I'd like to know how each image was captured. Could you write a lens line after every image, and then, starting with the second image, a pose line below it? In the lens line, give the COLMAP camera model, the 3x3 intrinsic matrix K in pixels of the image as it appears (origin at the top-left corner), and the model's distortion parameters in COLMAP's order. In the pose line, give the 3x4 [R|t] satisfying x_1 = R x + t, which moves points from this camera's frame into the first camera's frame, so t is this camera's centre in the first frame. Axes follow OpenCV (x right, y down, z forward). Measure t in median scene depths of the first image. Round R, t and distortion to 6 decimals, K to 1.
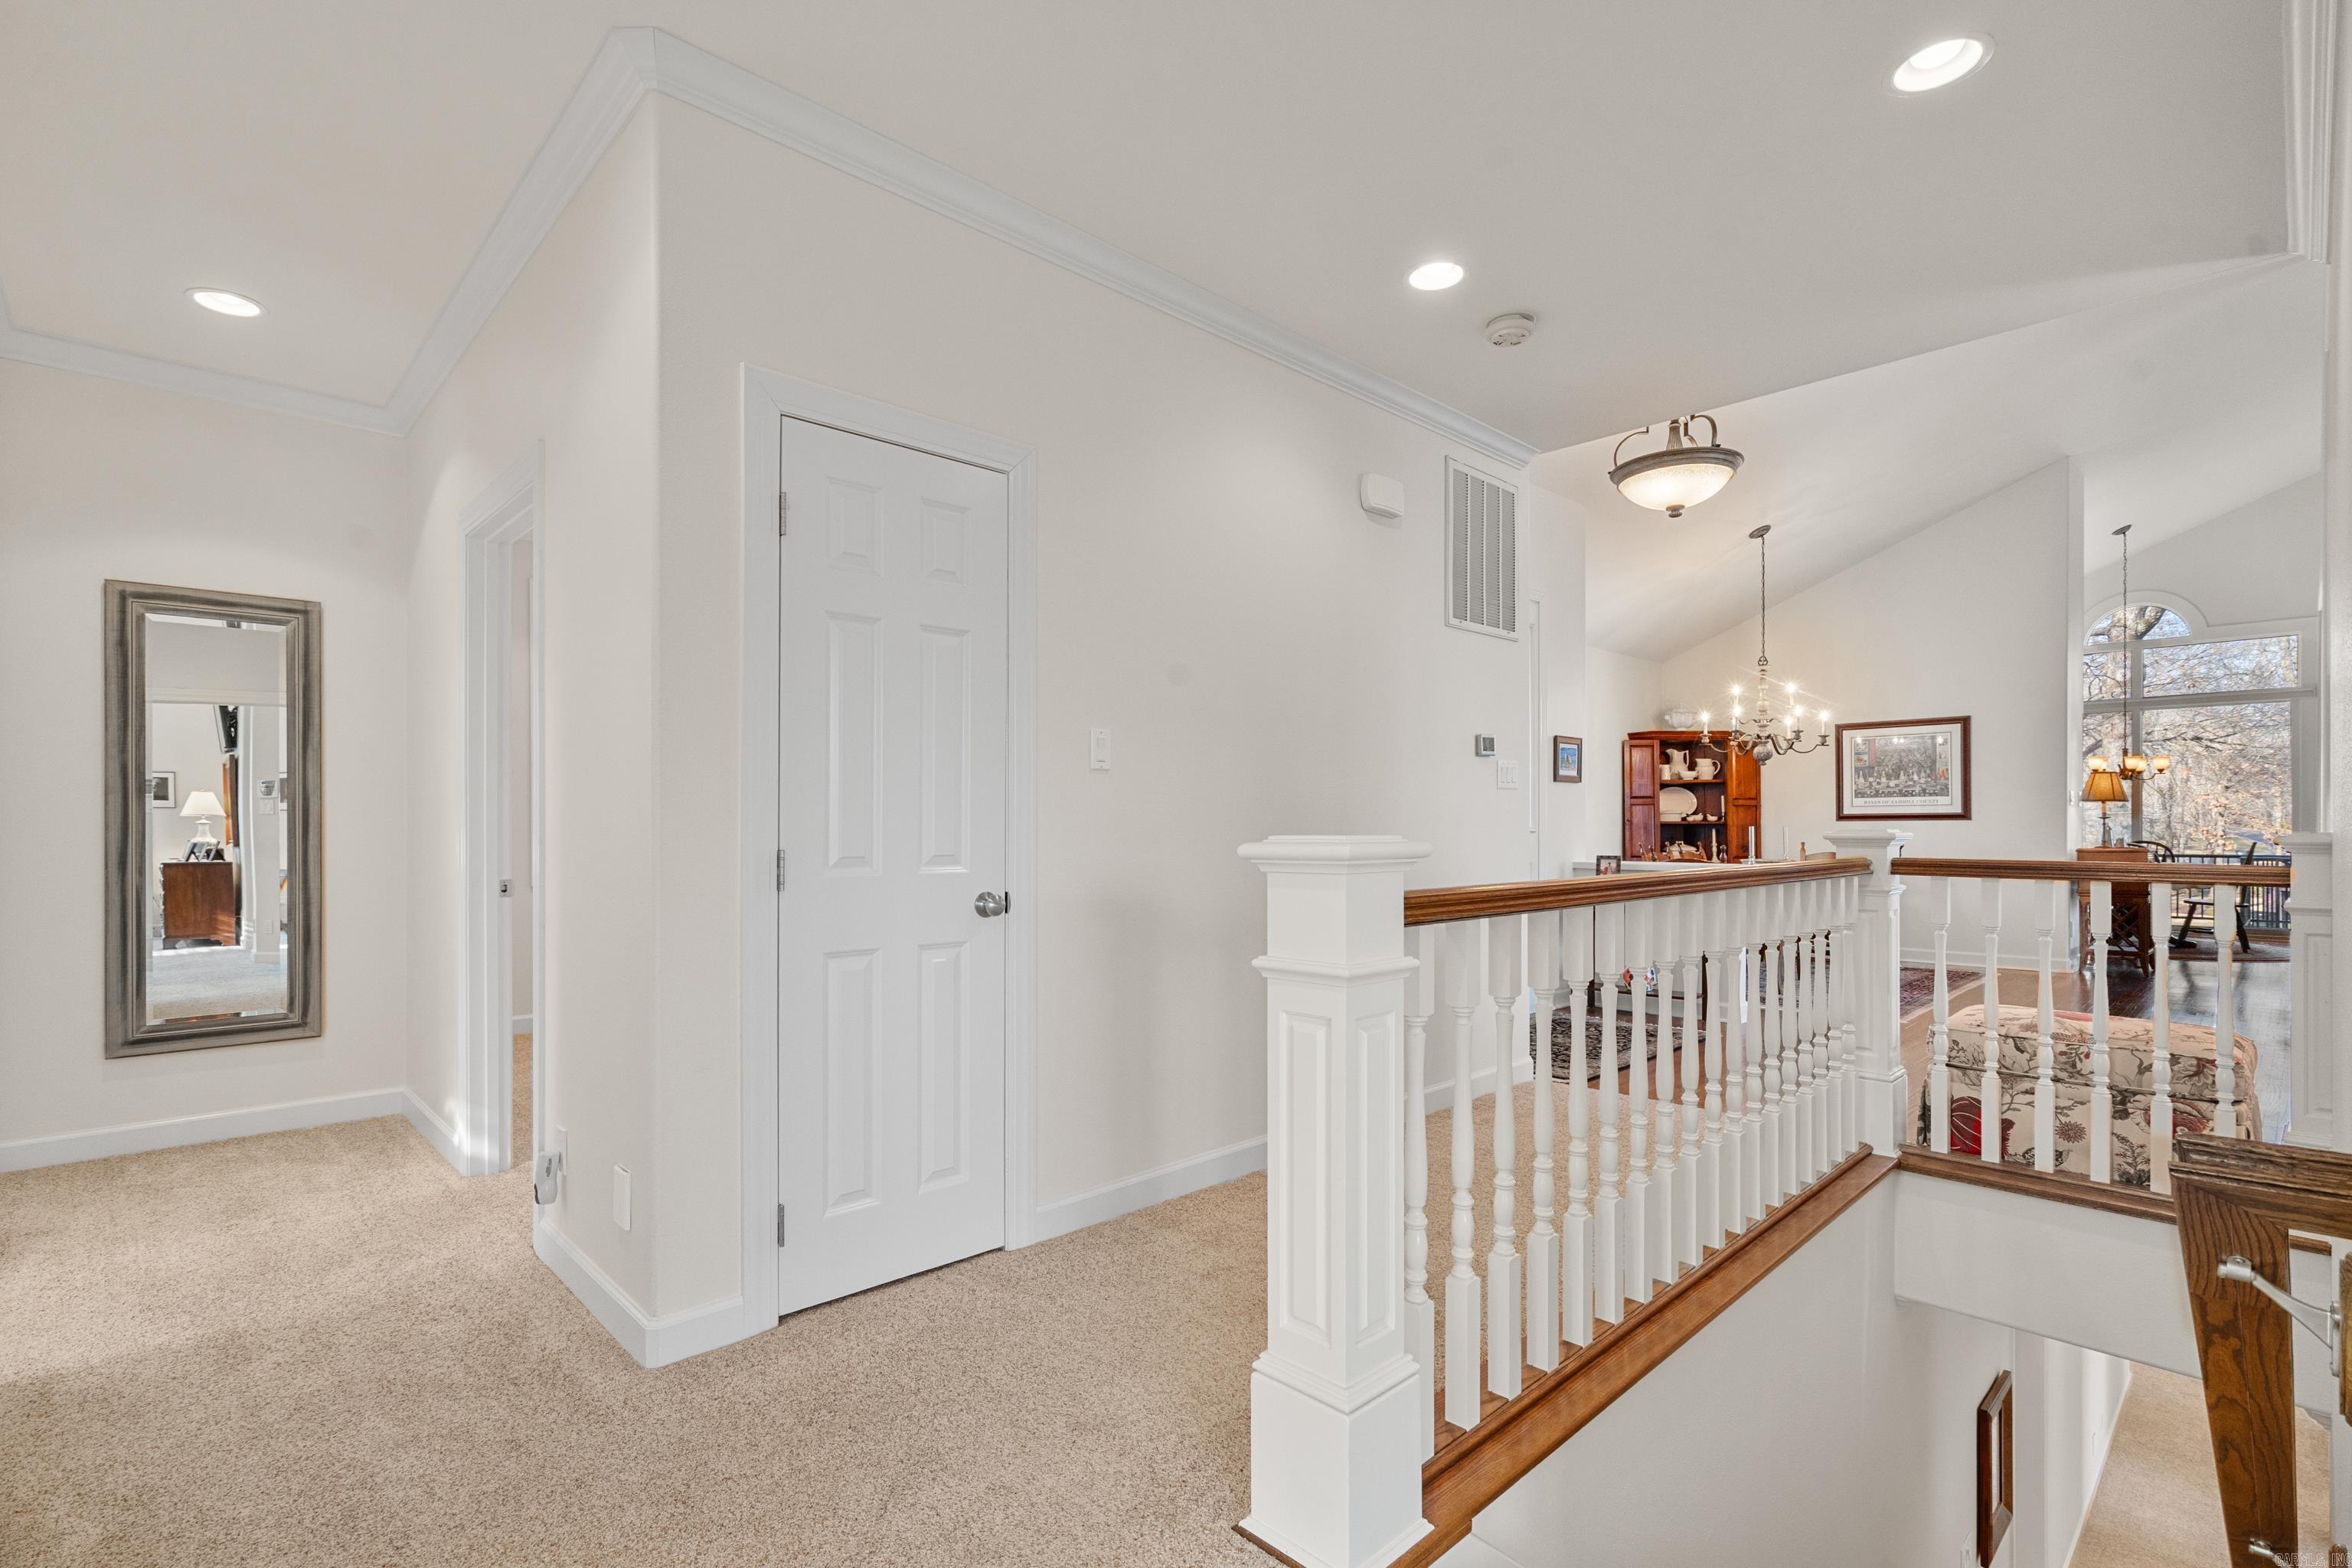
lens RADIAL K [[1075.5, 0, 1173.5], [0, 1075.5, 822.9], [0, 0, 1]] dist [0.001472, -0.000110]
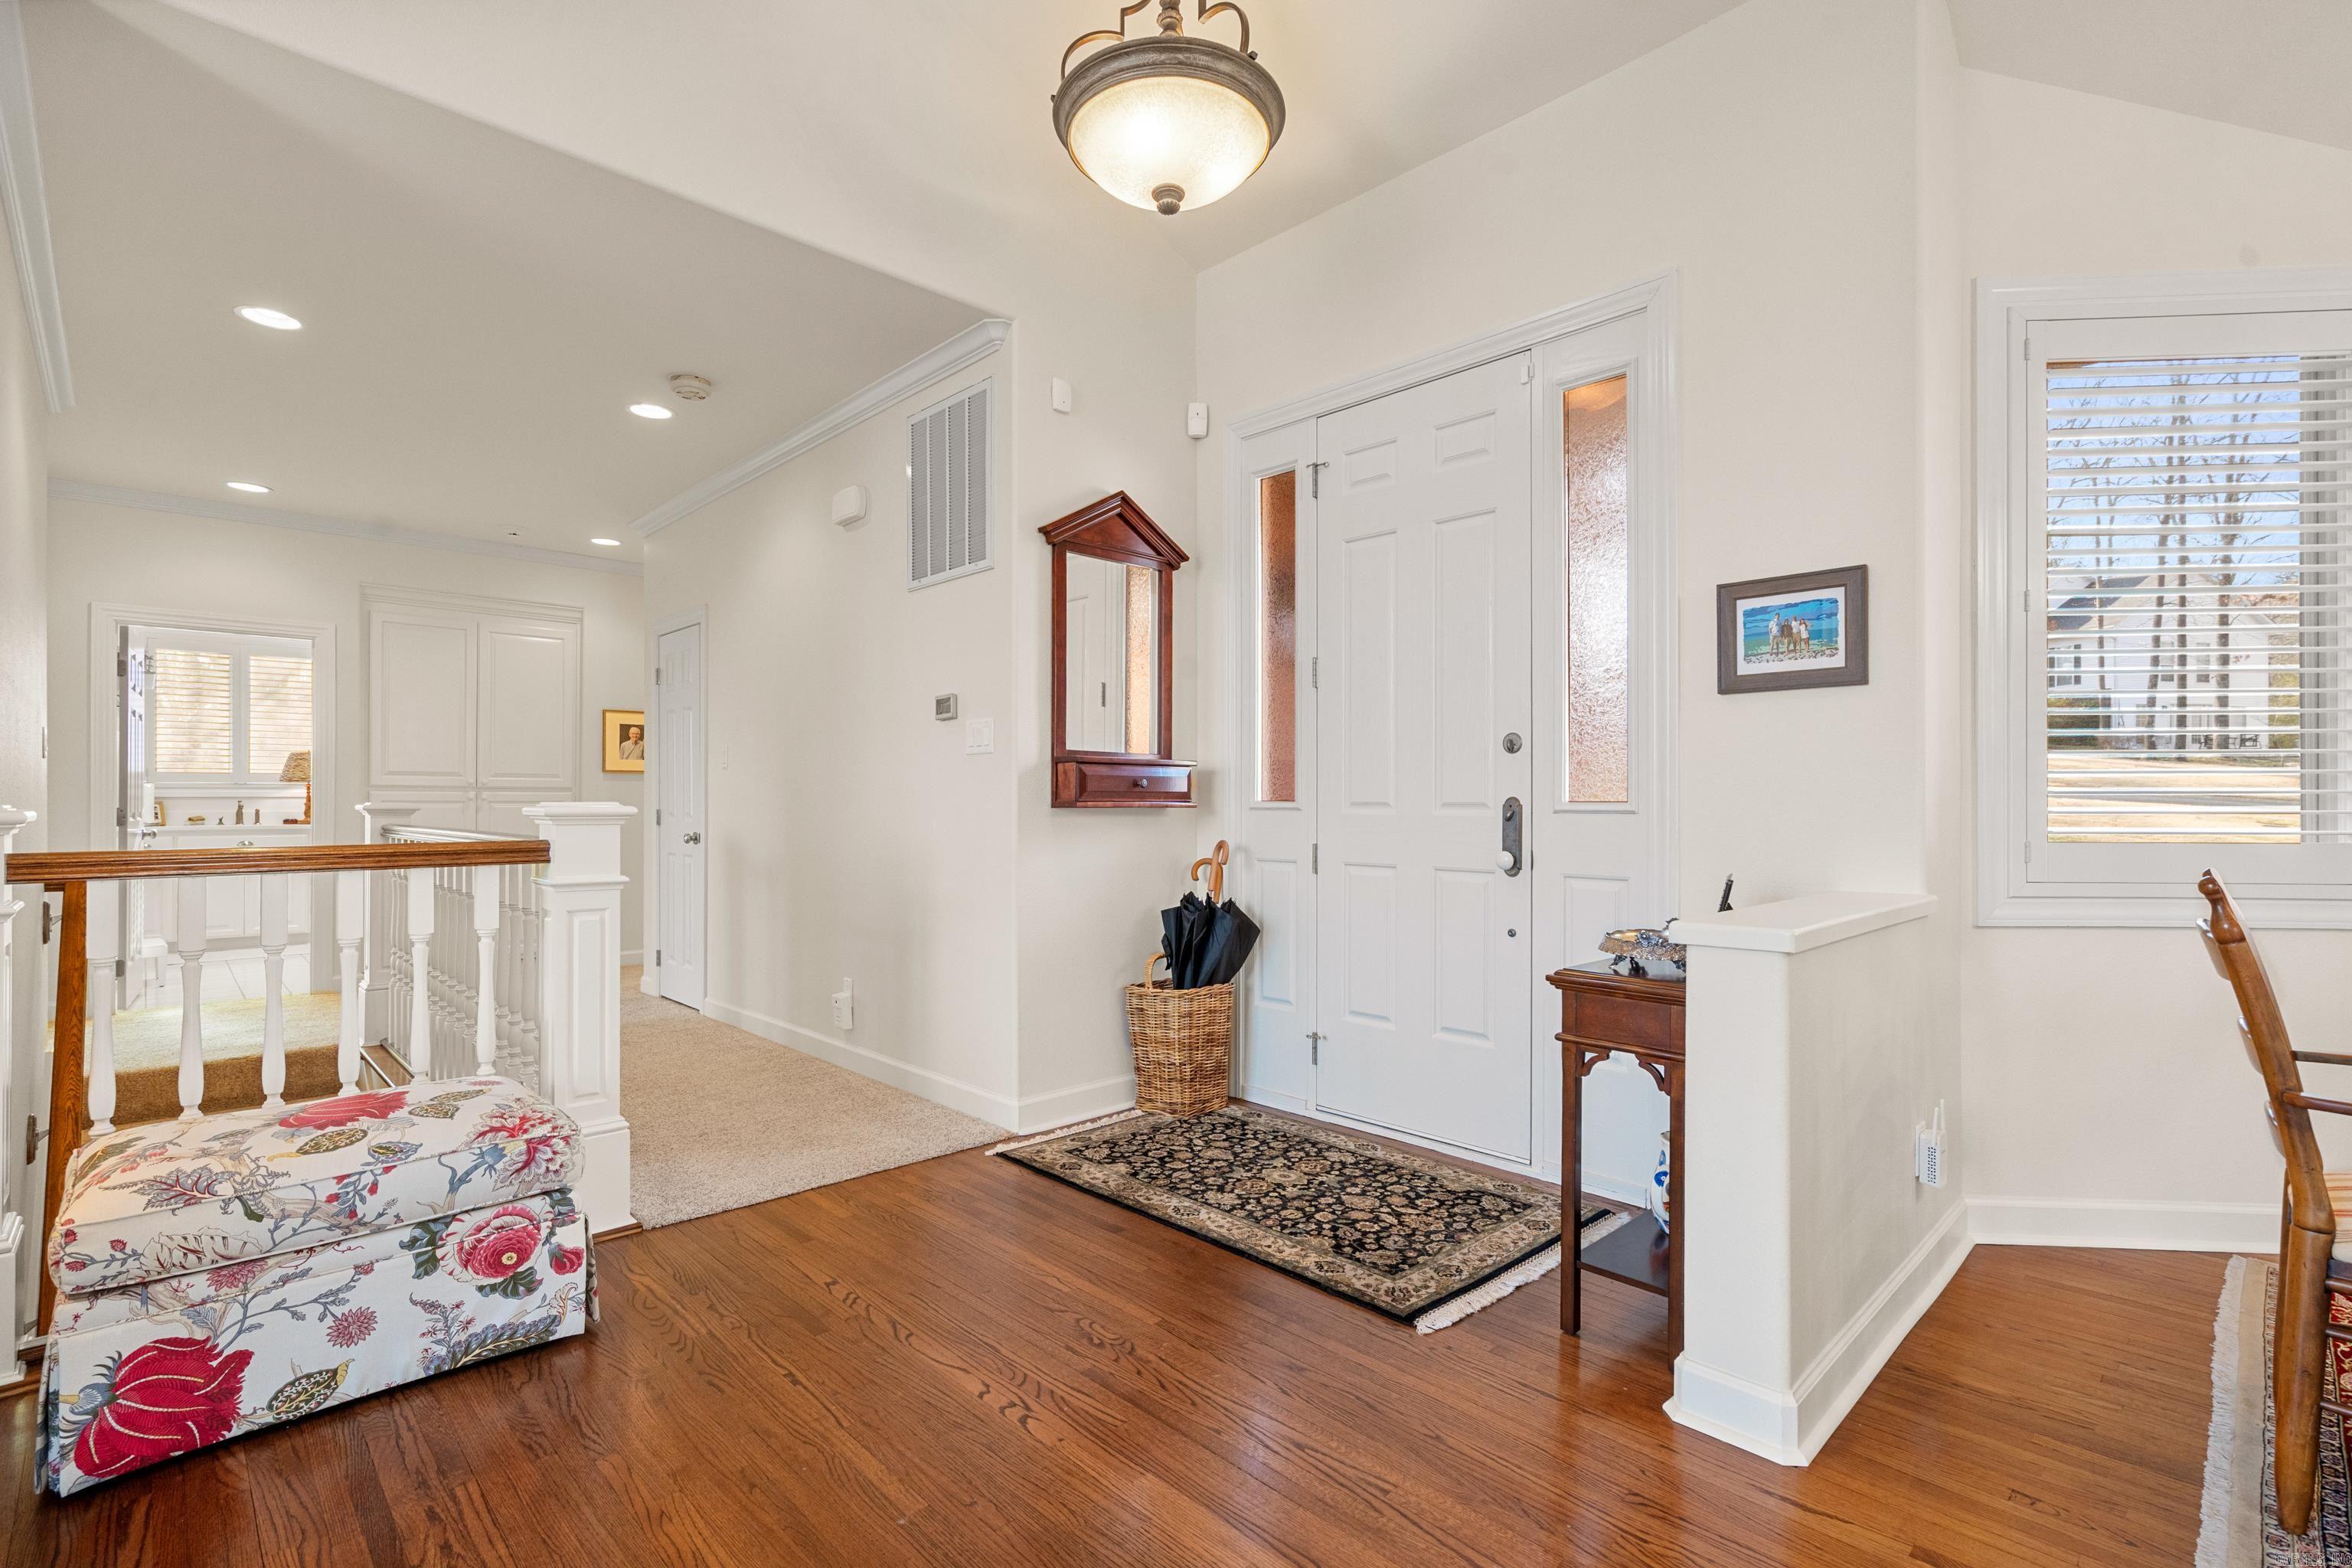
lens RADIAL K [[1075.5, 0, 1162.9], [0, 1075.5, 798.5], [0, 0, 1]] dist [0.001472, -0.000110]
pose [[0.014115, -0.005528, -0.999885, 0.580159], [-0.000915, 0.999984, -0.005541, 0.004011], [0.999900, 0.000993, 0.014110, 0.575419]]
